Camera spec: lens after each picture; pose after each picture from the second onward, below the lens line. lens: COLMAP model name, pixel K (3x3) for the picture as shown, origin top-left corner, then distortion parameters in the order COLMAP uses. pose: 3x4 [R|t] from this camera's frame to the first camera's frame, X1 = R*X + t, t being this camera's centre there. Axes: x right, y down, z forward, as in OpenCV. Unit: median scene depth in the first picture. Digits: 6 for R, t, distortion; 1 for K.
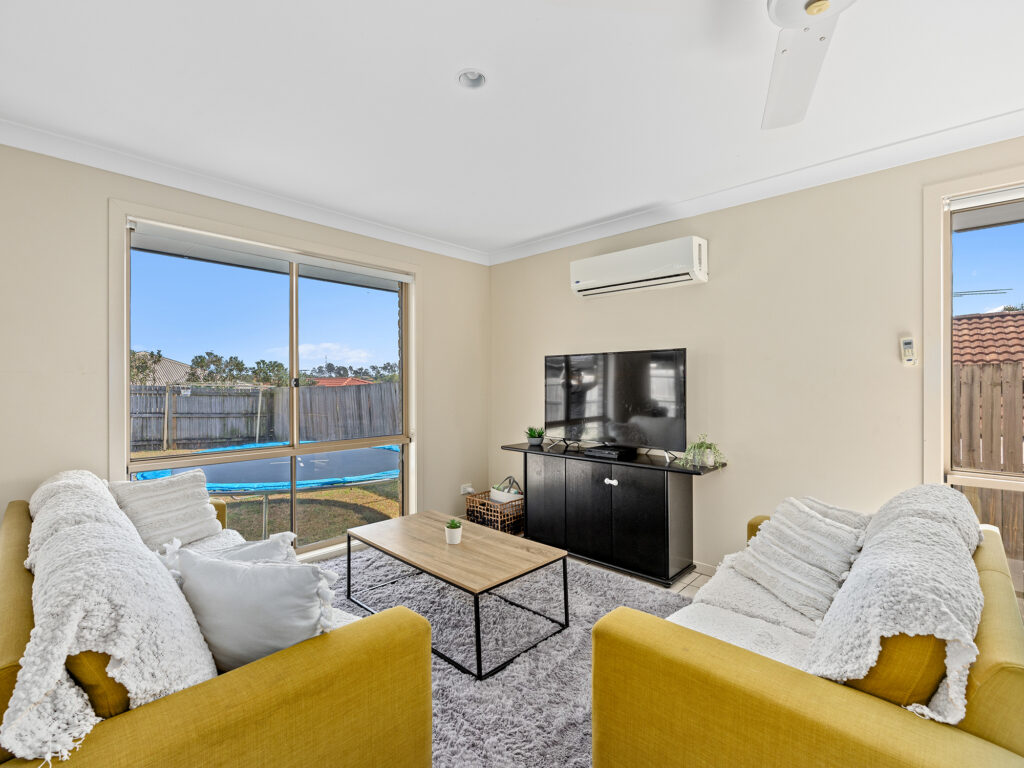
lens RADIAL K [[472.9, 0, 512.4], [0, 472.9, 386.9], [0, 0, 1]] dist [0.001114, -0.000444]
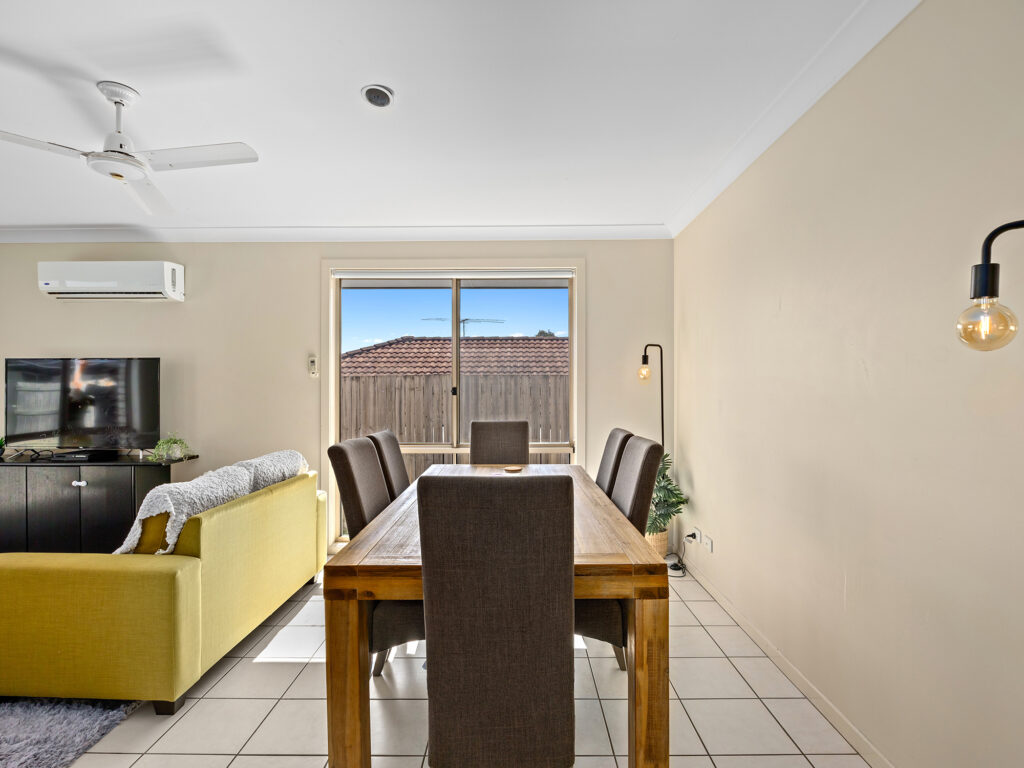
lens RADIAL K [[525.0, 0, 511.9], [0, 525.0, 386.7], [0, 0, 1]] dist [-0.005833, -0.002035]
pose [[0.740761, 0.003481, 0.671760, 0.145068], [0.003997, 0.999946, -0.009589, 0.003481], [-0.671757, 0.009789, 0.740707, -0.495391]]
